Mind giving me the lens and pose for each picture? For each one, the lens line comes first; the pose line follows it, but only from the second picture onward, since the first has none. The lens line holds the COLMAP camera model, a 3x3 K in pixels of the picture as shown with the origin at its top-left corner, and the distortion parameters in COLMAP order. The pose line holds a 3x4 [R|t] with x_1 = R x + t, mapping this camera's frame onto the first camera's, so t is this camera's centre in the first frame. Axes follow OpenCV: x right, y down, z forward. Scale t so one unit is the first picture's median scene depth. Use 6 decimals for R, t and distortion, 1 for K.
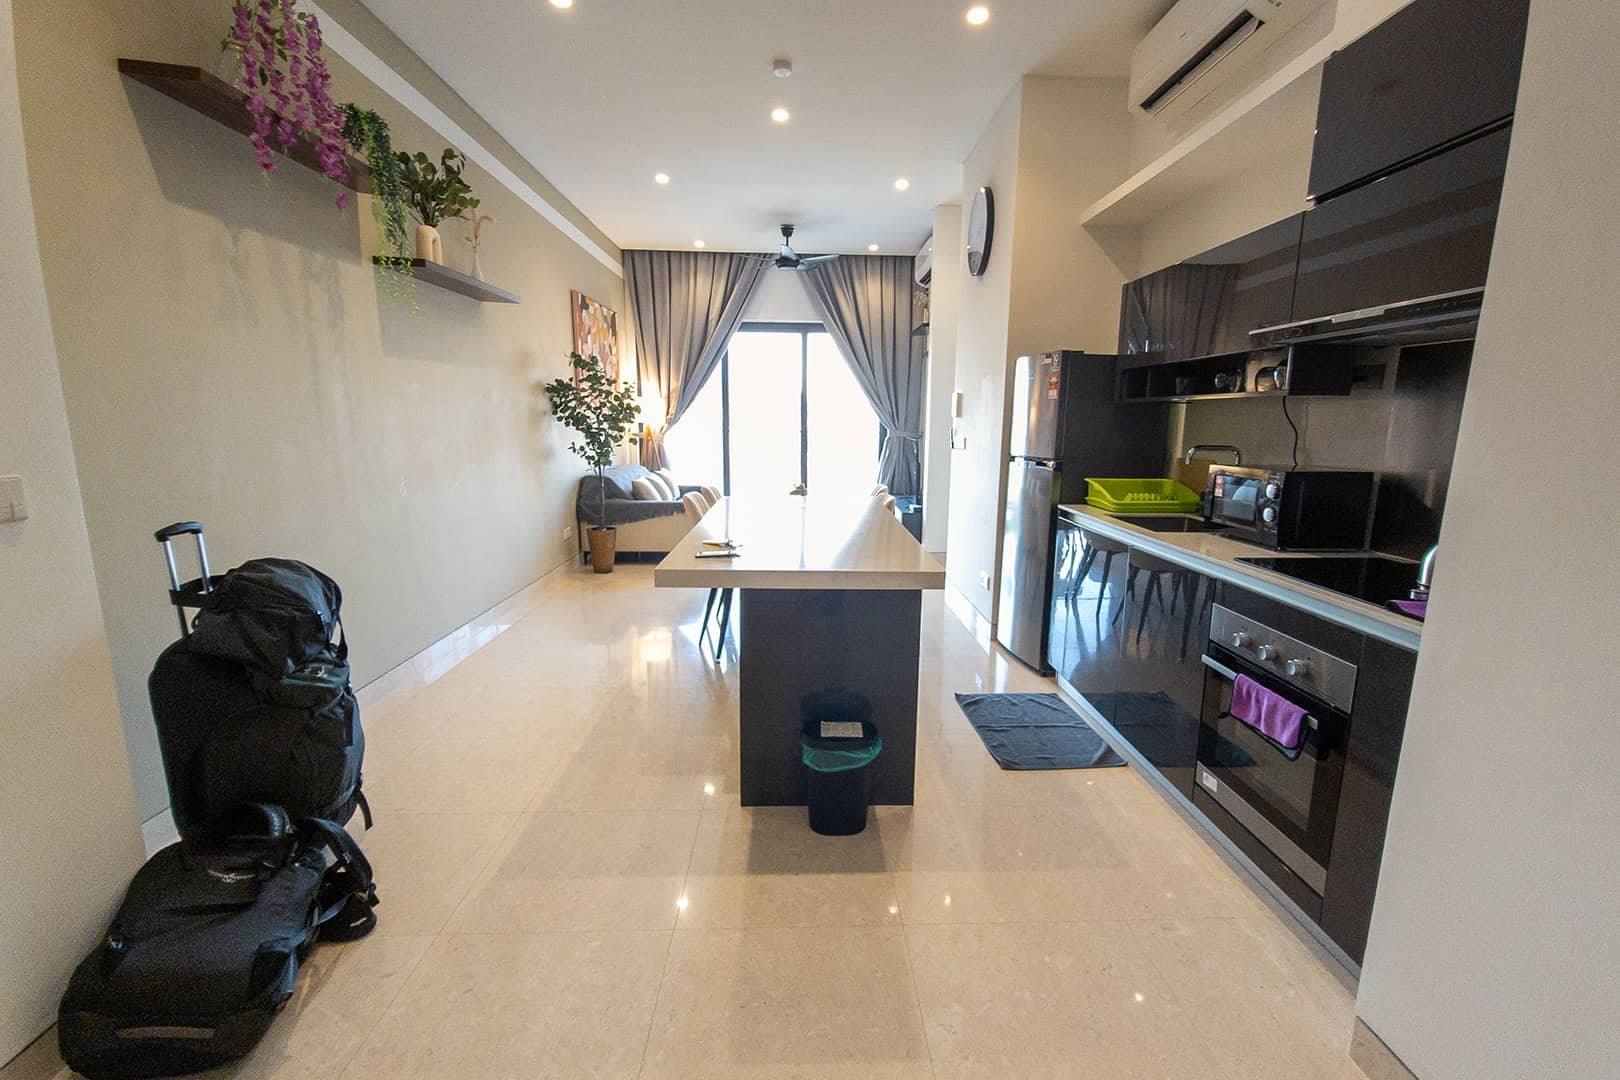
lens RADIAL K [[663.1, 0, 810.0], [0, 663.1, 540.0], [0, 0, 1]] dist [0.000773, -0.000102]
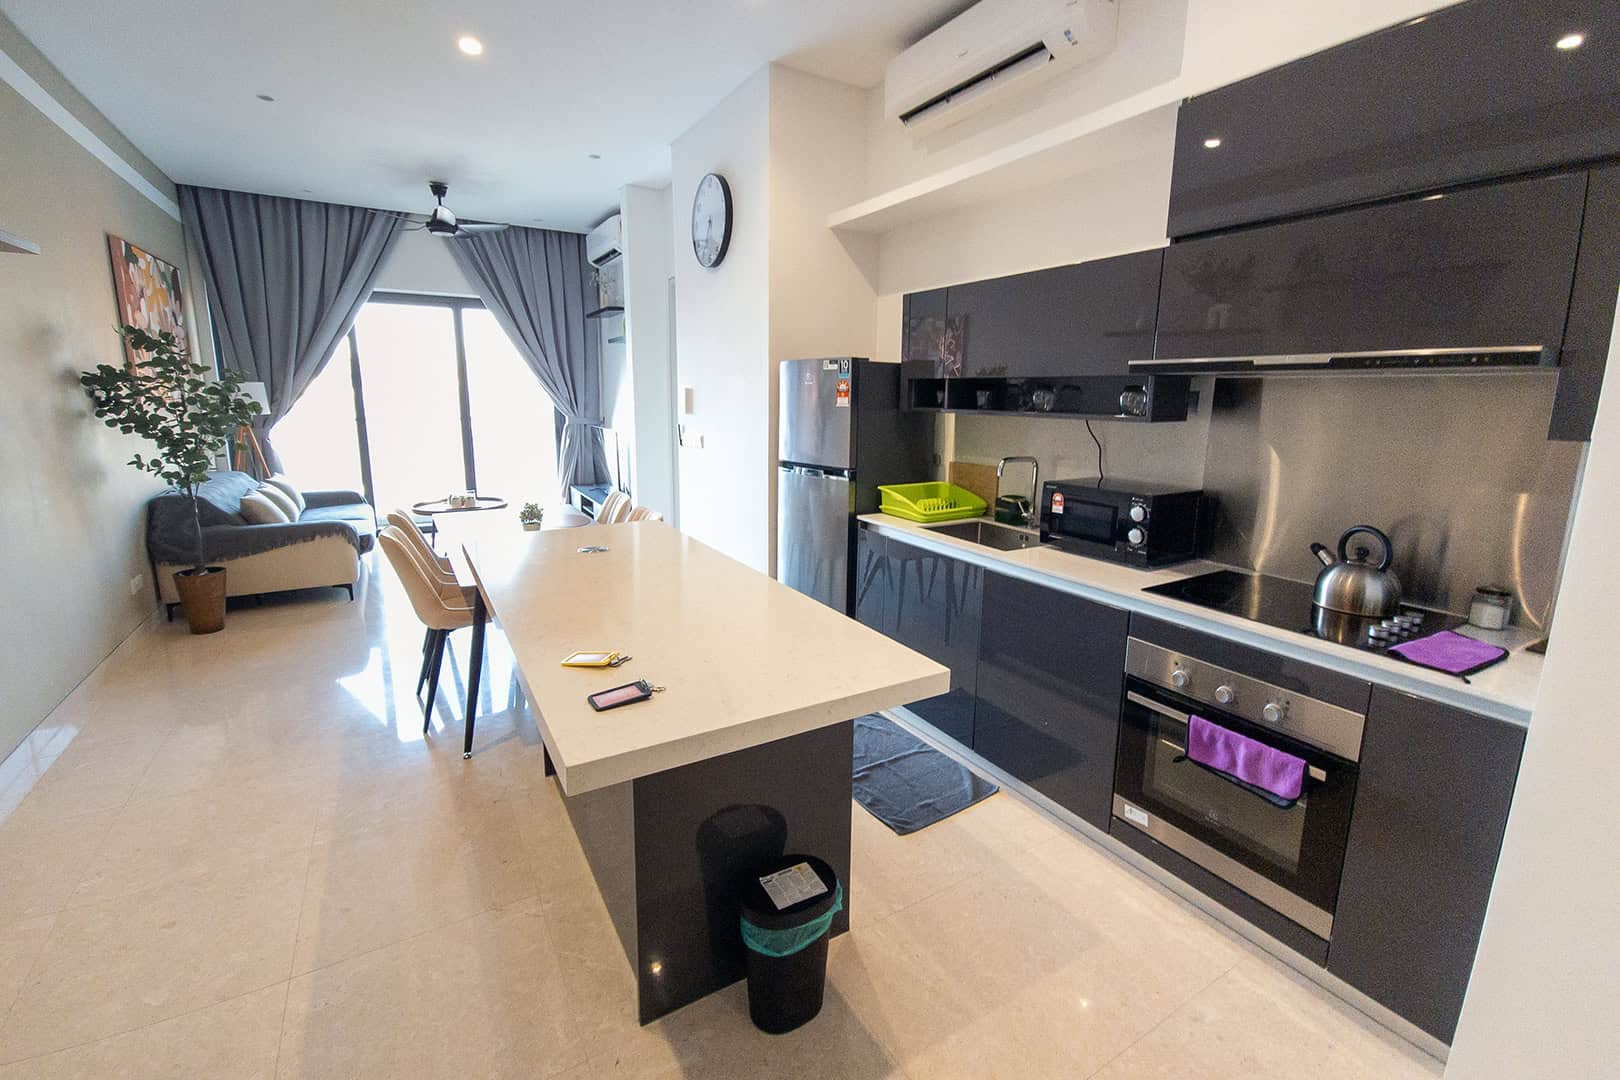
lens RADIAL K [[666.1, 0, 815.4], [0, 666.1, 521.8], [0, 0, 1]] dist [-0.000204, -0.000372]
pose [[0.889467, -0.087794, 0.448488, -0.048642], [0.089716, 0.995822, 0.017007, -0.027685], [-0.448107, 0.025110, 0.893627, 0.066459]]
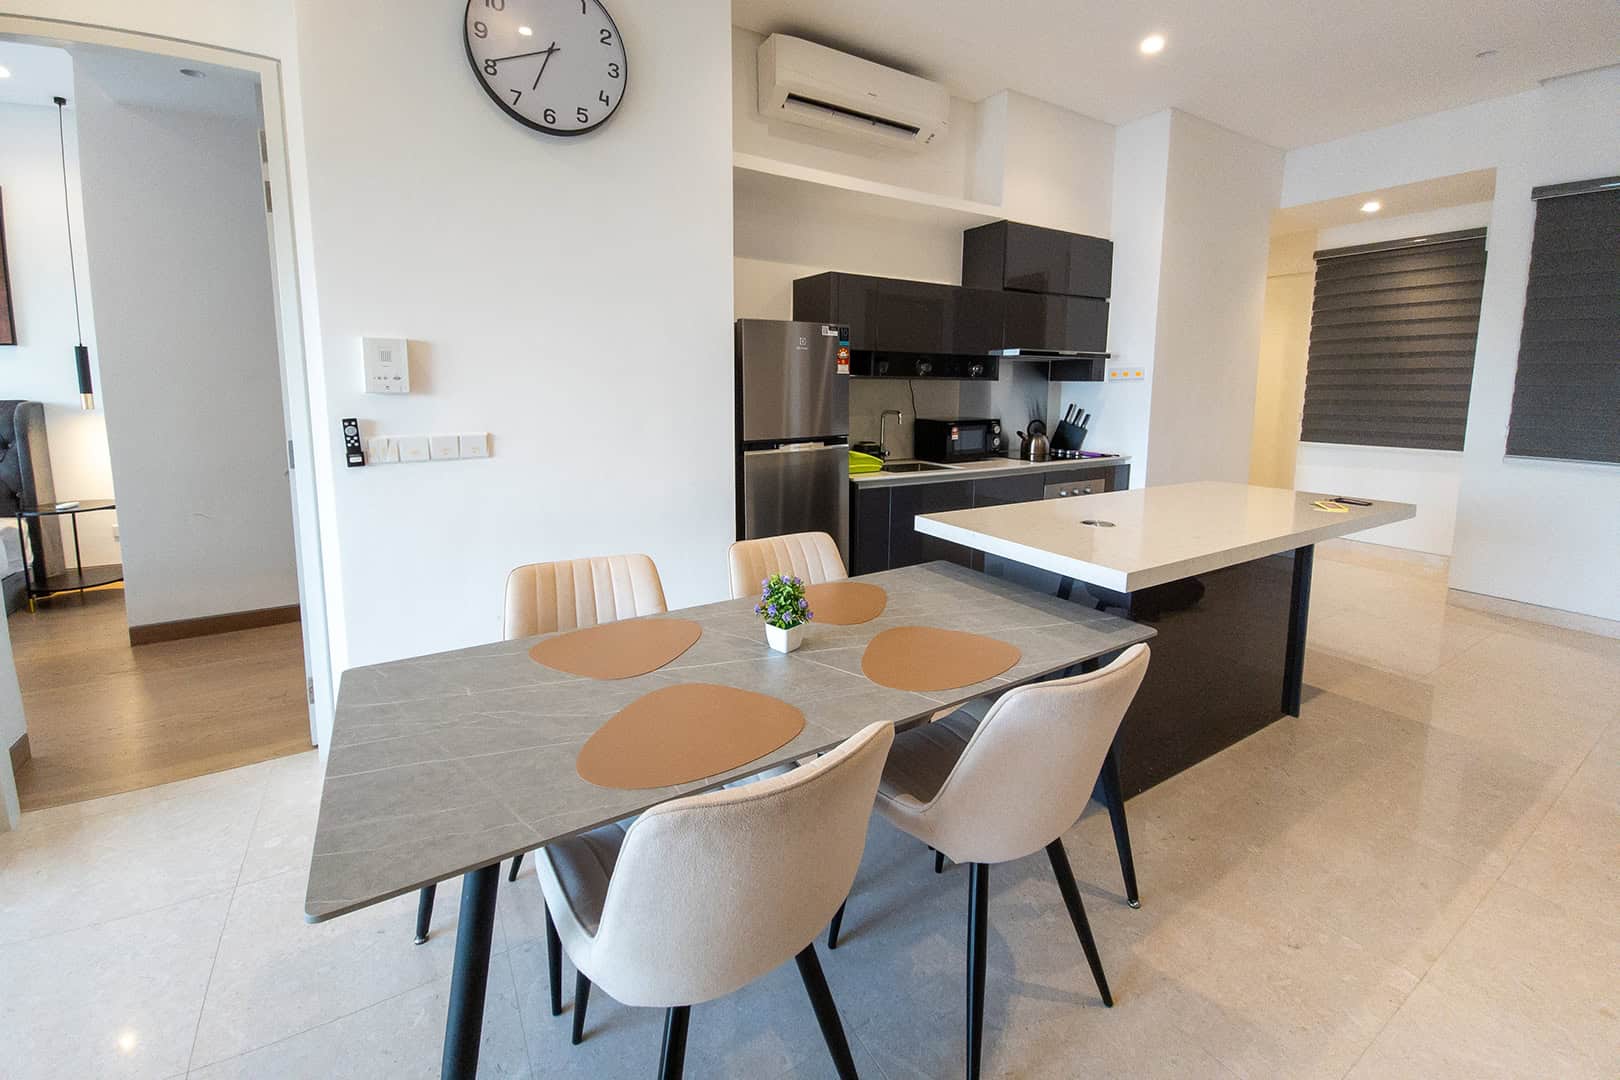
lens RADIAL K [[651.5, 0, 809.6], [0, 651.5, 443.8], [0, 0, 1]] dist [0.000219, -0.000049]
pose [[-0.427430, -0.114400, 0.896781, -0.196623], [0.157079, 0.967475, 0.198287, -0.128449], [-0.890298, 0.225620, -0.395558, 0.598136]]
